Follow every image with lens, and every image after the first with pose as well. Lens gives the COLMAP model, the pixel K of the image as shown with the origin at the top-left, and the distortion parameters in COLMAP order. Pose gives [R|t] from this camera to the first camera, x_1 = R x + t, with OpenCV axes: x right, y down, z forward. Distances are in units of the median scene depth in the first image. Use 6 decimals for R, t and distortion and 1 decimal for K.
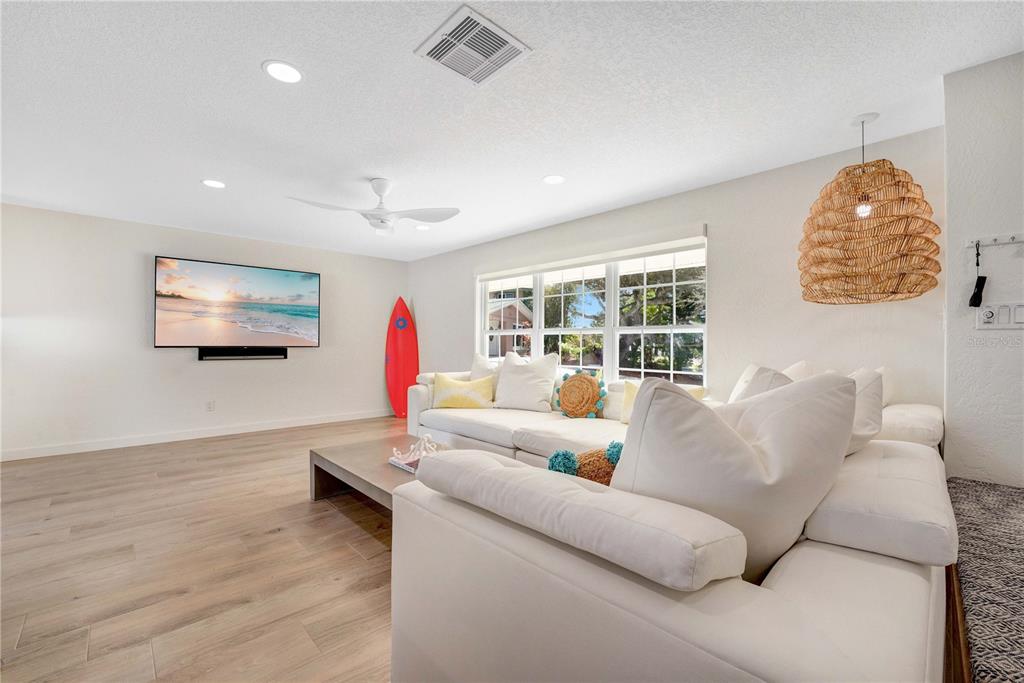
lens RADIAL K [[427.6, 0, 508.0], [0, 427.6, 338.8], [0, 0, 1]] dist [-0.025198, 0.001625]
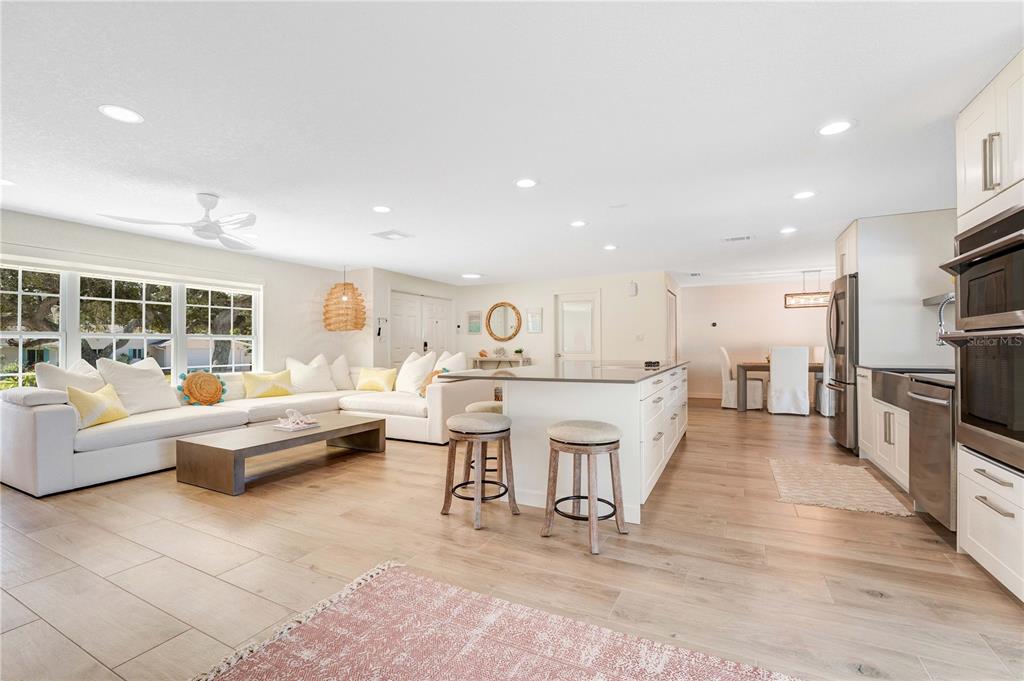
lens RADIAL K [[429.6, 0, 519.2], [0, 429.6, 339.4], [0, 0, 1]] dist [-0.031018, 0.003978]
pose [[-0.354549, 0.011505, 0.934967, -1.342983], [-0.003661, 0.999900, -0.013692, 0.000673], [-0.935030, -0.008278, -0.354472, 0.571121]]
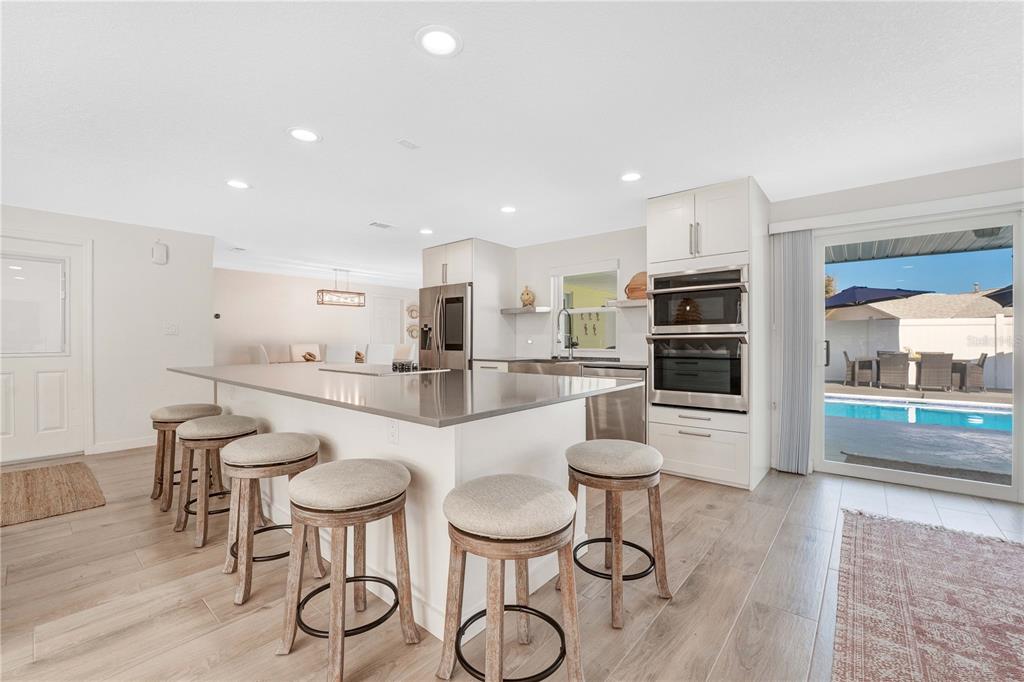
lens RADIAL K [[427.6, 0, 506.5], [0, 427.6, 345.4], [0, 0, 1]] dist [-0.025198, 0.001625]
pose [[-0.994732, -0.004844, -0.102397, -0.567382], [-0.005165, 0.999983, 0.002872, 0.000863], [0.102382, 0.003386, -0.994739, 0.726841]]
